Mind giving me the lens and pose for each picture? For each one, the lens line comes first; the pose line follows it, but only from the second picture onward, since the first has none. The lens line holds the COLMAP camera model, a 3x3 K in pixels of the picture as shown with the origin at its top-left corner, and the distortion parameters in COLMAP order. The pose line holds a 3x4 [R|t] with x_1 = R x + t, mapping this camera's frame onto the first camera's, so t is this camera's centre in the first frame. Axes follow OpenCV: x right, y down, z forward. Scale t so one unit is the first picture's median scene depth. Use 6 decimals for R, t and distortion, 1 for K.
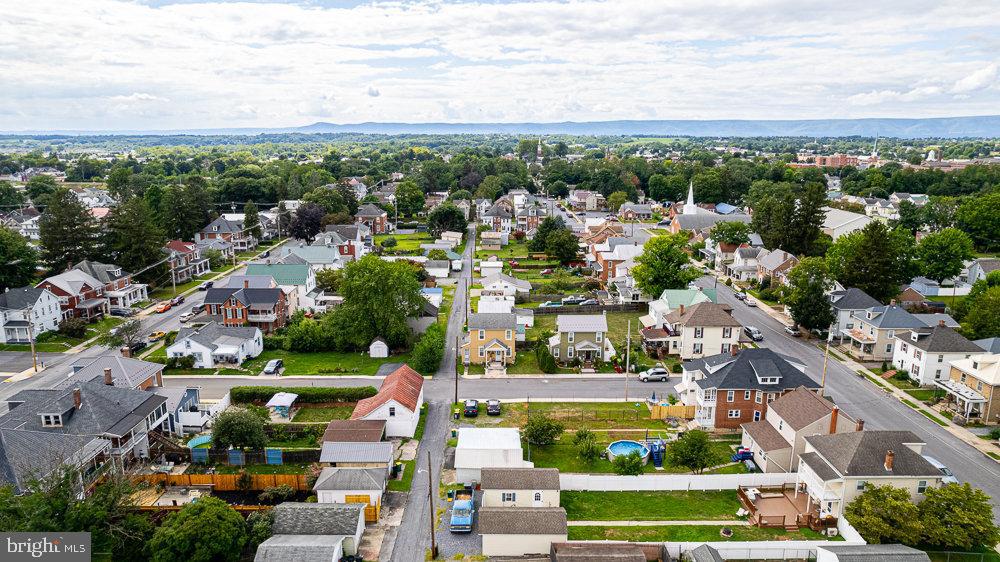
lens RADIAL K [[645.5, 0, 499.4], [0, 645.5, 281.8], [0, 0, 1]] dist [0.002655, 0.004910]
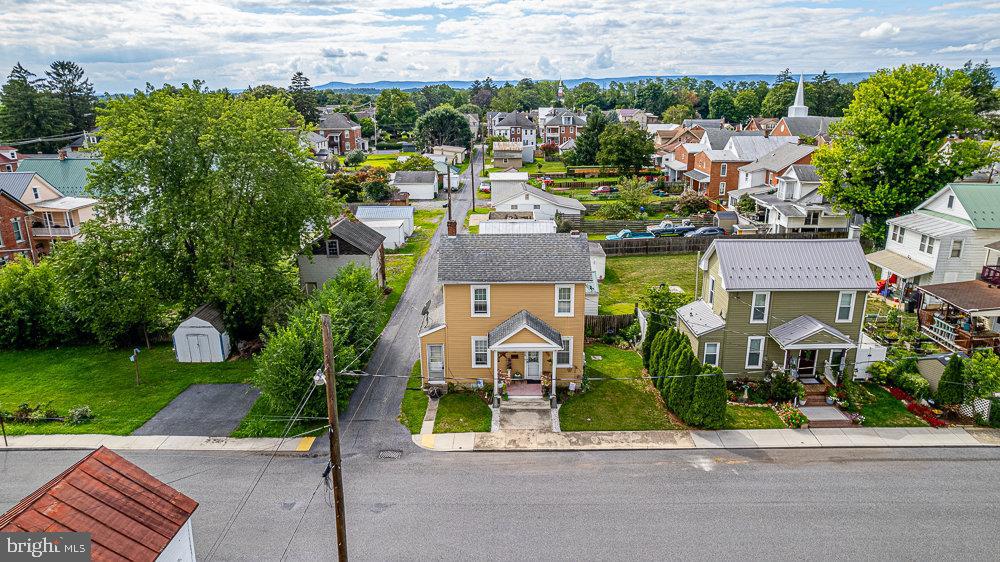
lens RADIAL K [[645.5, 0, 504.2], [0, 645.5, 279.2], [0, 0, 1]] dist [0.002655, 0.004910]
pose [[0.999821, -0.003984, -0.018485, -0.007294], [0.005025, 0.998382, 0.056647, 0.040705], [0.018229, -0.056730, 0.998223, 0.518852]]
